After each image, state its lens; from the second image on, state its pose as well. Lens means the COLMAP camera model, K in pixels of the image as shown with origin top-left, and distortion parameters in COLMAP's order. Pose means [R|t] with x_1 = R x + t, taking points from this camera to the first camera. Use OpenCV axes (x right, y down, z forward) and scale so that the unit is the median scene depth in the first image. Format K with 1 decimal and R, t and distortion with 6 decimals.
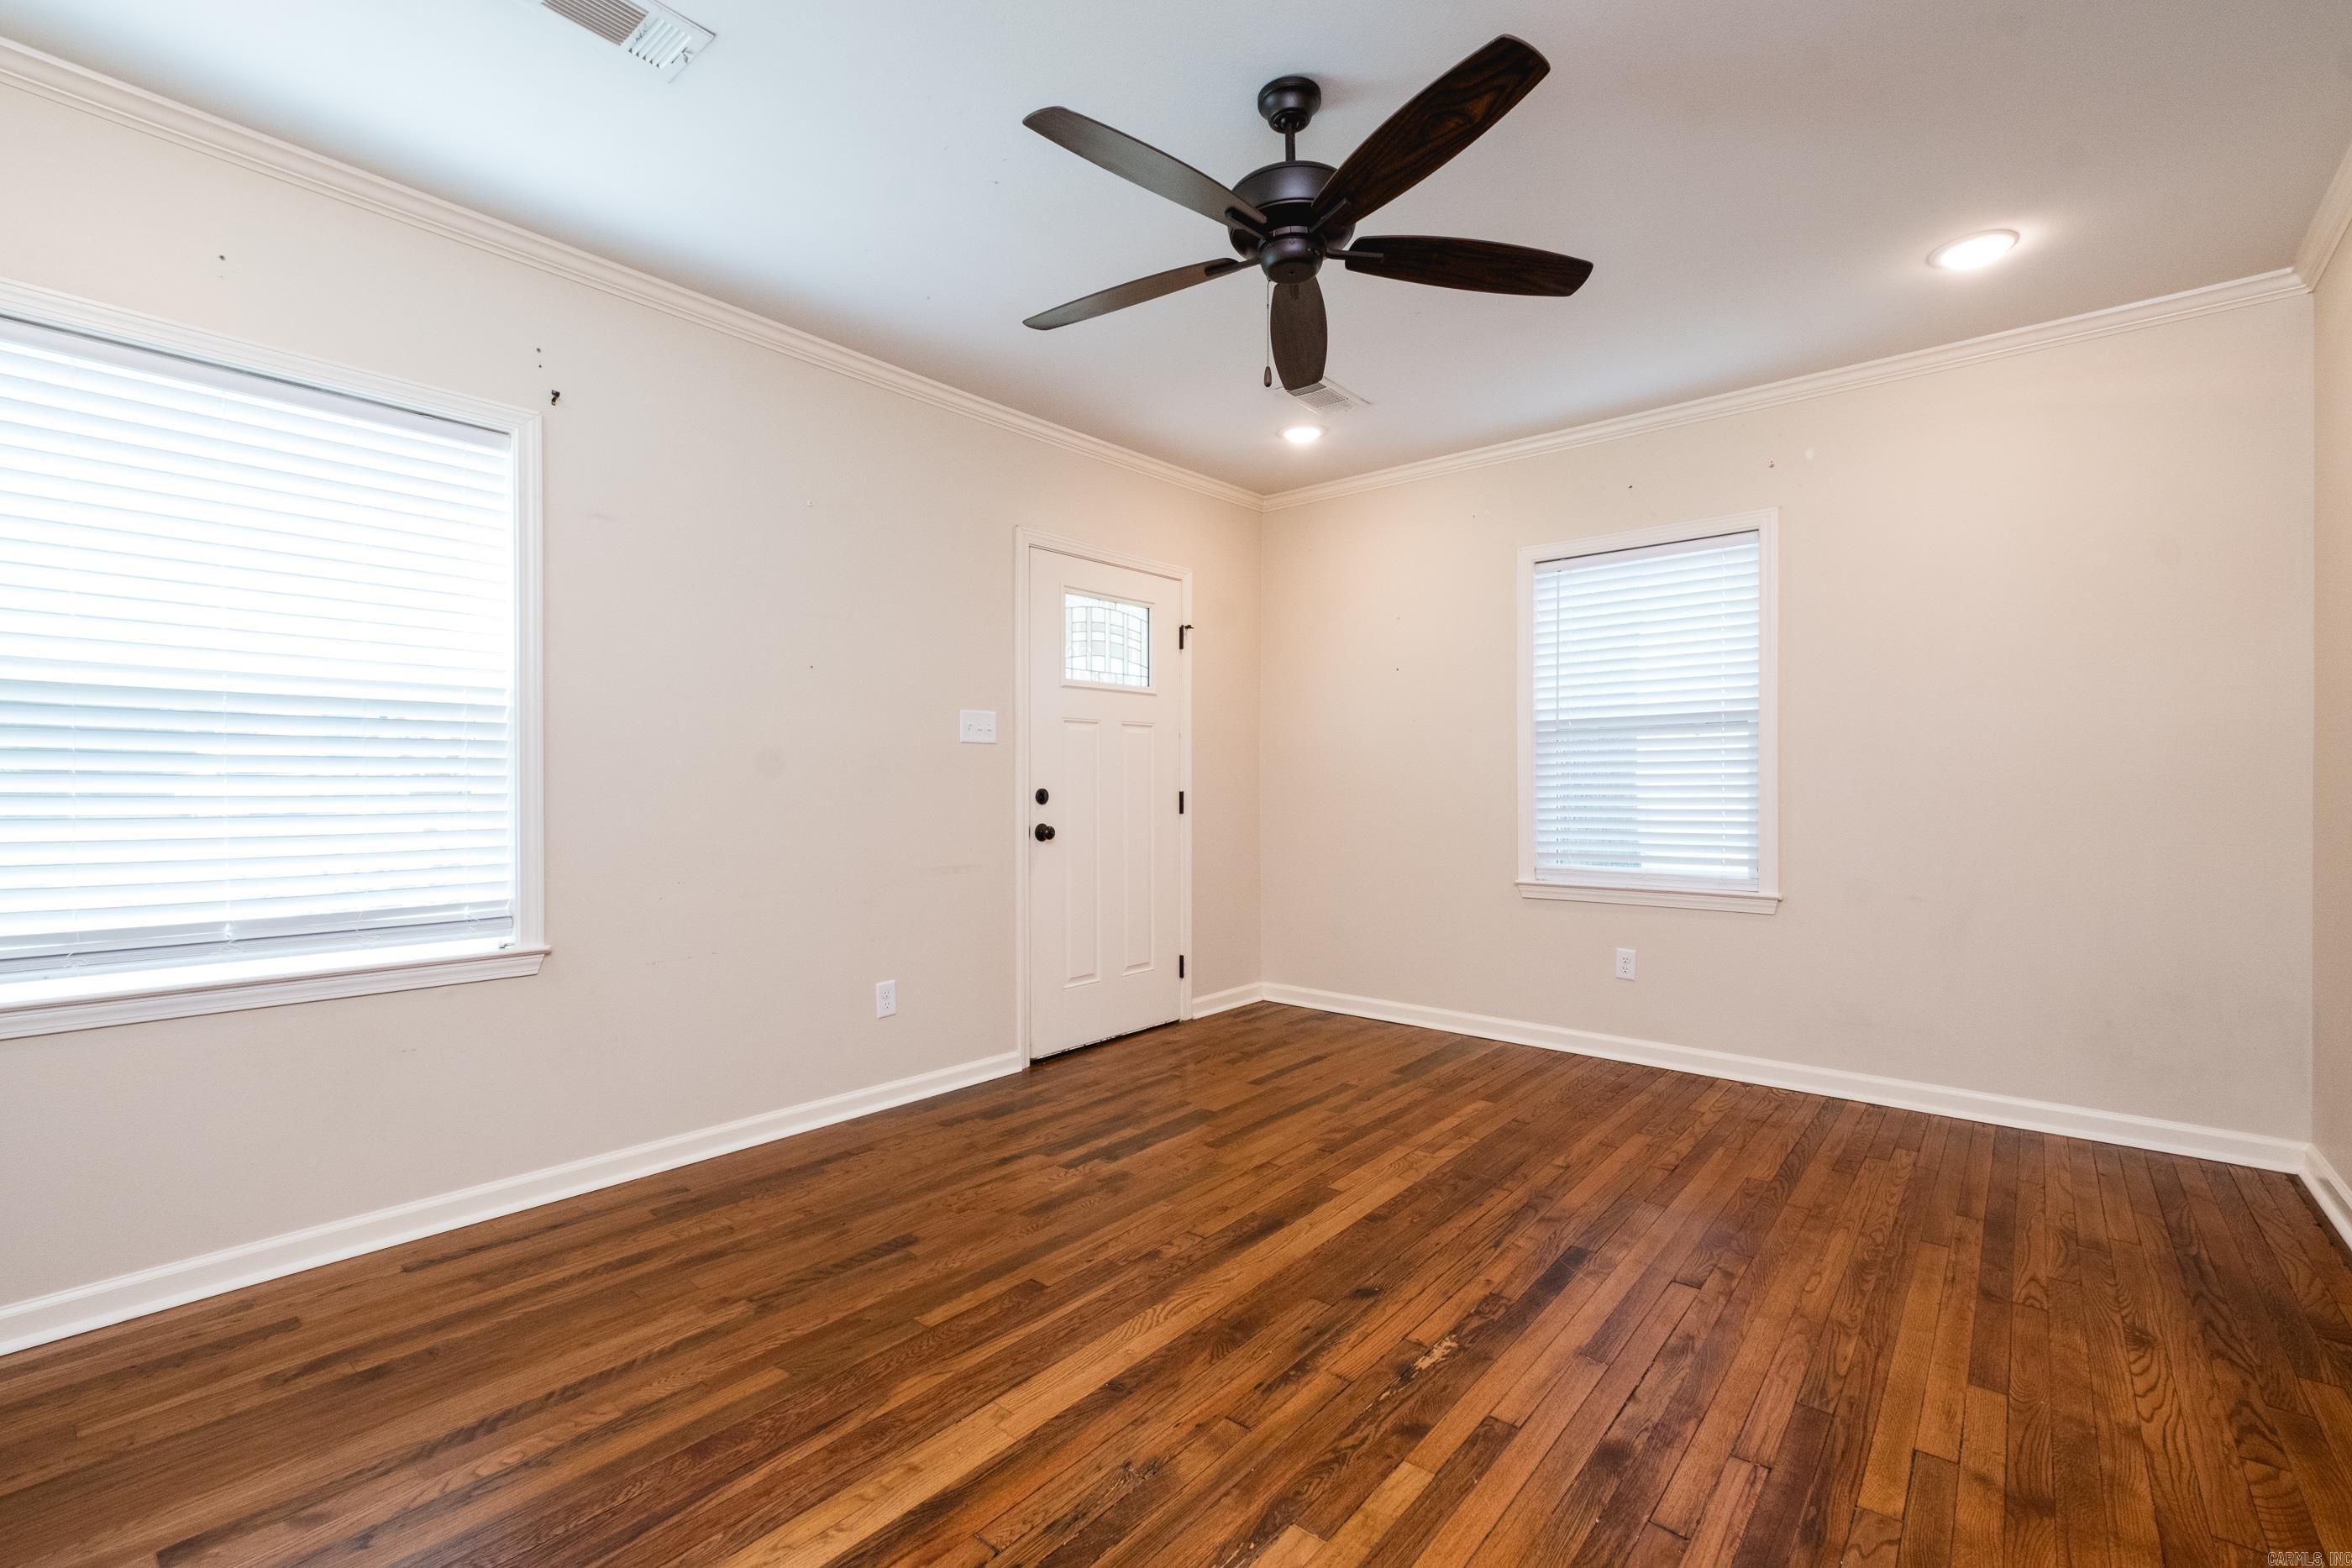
lens RADIAL K [[979.5, 0, 1132.8], [0, 979.5, 790.2], [0, 0, 1]] dist [0.001449, -0.000483]
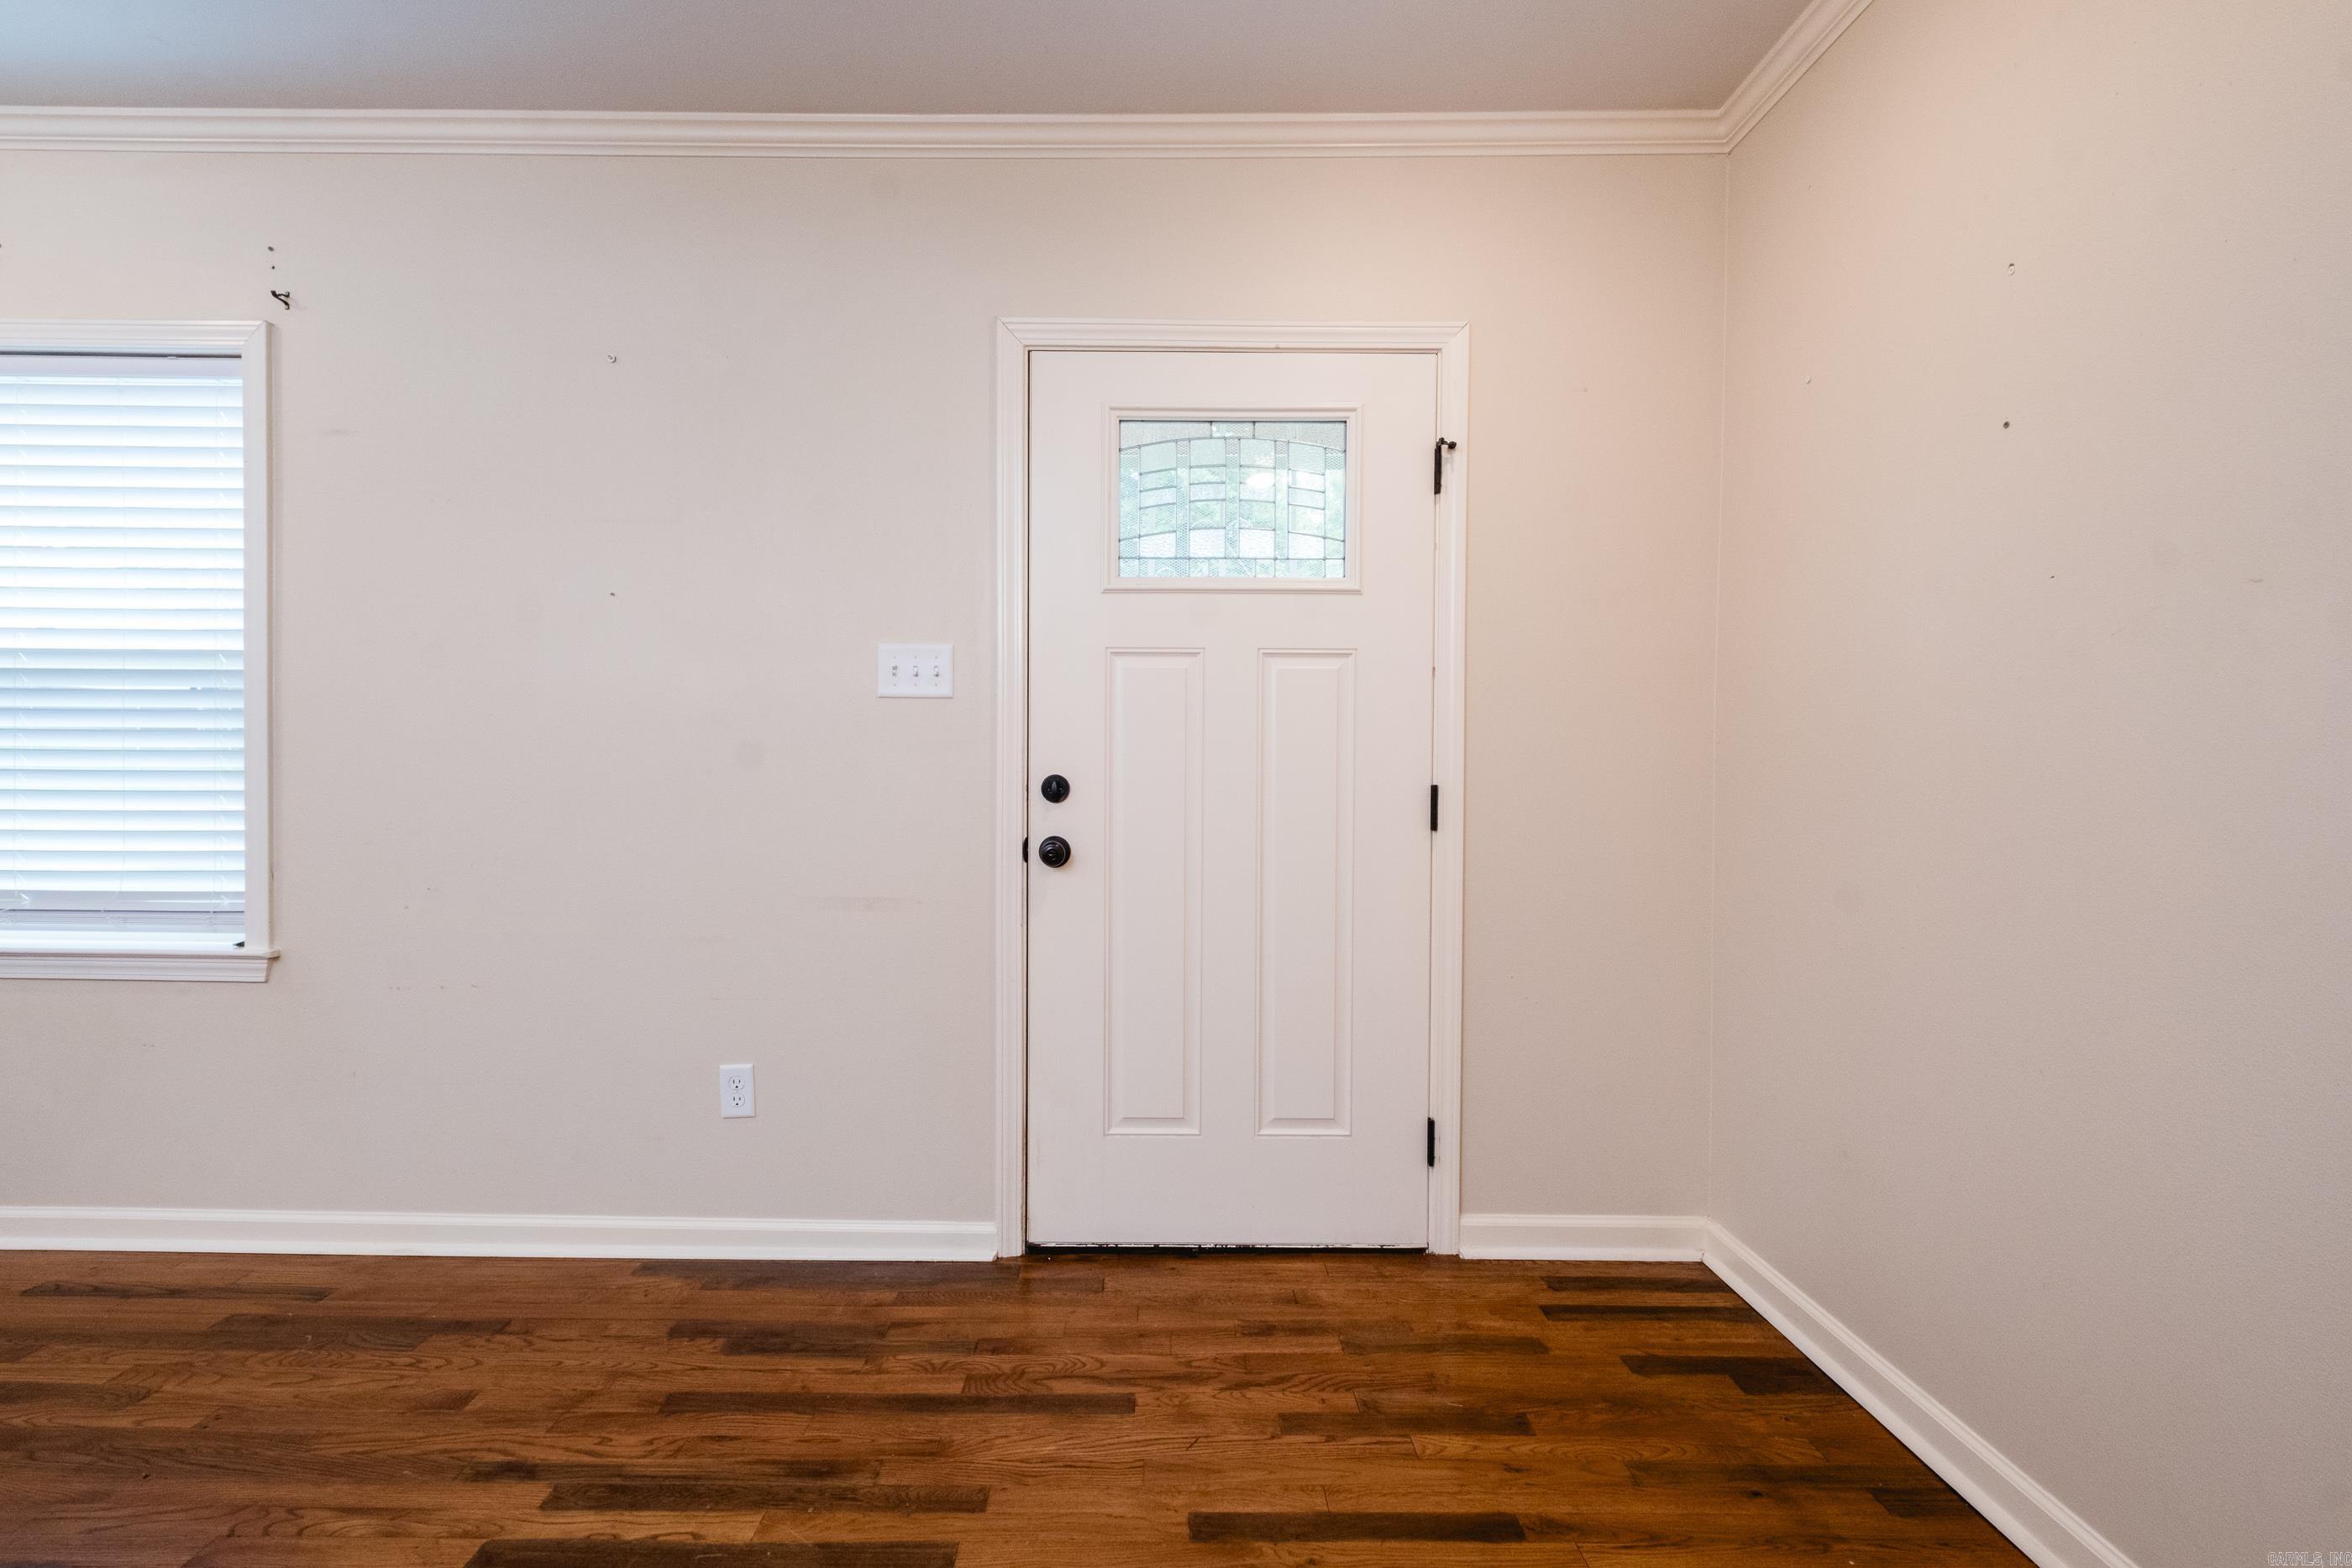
lens RADIAL K [[971.1, 0, 1233.8], [0, 971.1, 770.7], [0, 0, 1]] dist [0.002294, -0.002780]
pose [[0.681987, 0.015014, -0.731211, 0.560847], [-0.013722, 0.999876, 0.007731, -0.014146], [0.731236, 0.004761, 0.682108, 0.996636]]
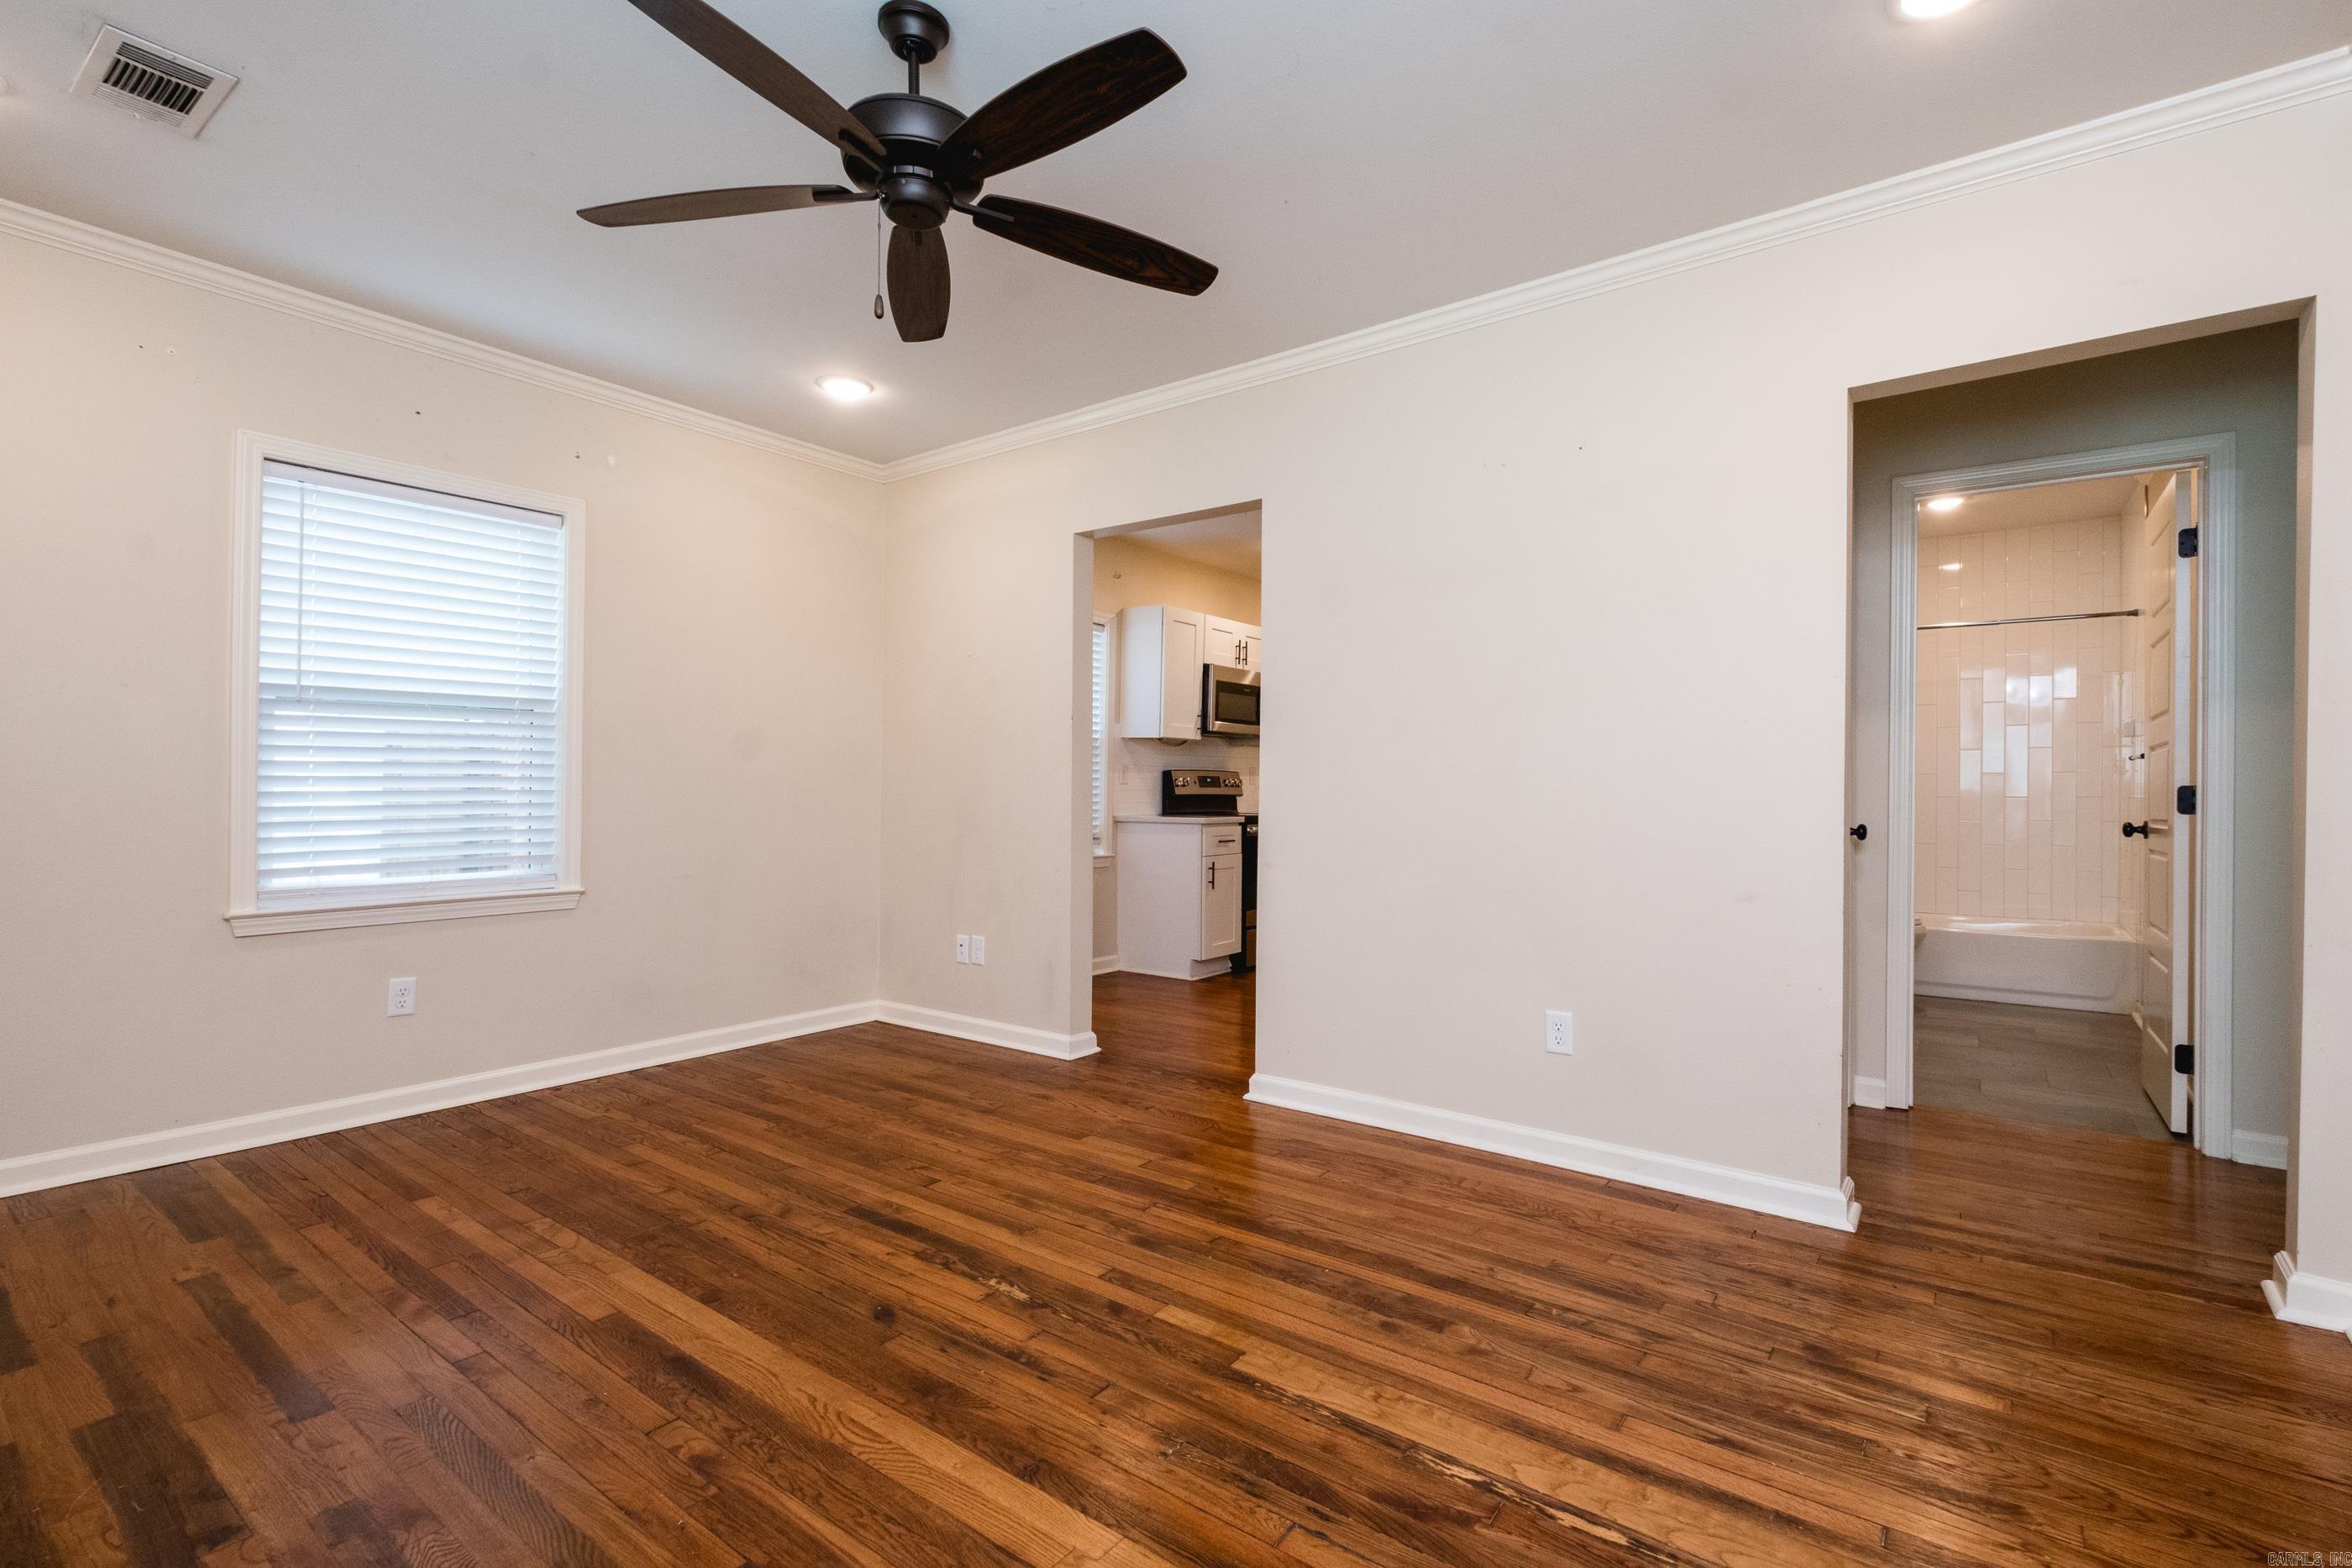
lens RADIAL K [[1077.9, 0, 1282.8], [0, 1077.9, 778.1], [0, 0, 1]] dist [0.001274, -0.000338]
pose [[-0.130860, 0.008407, 0.991365, -0.646901], [-0.003243, 0.999955, -0.008908, 0.018637], [-0.991396, -0.004381, -0.130826, 0.614410]]
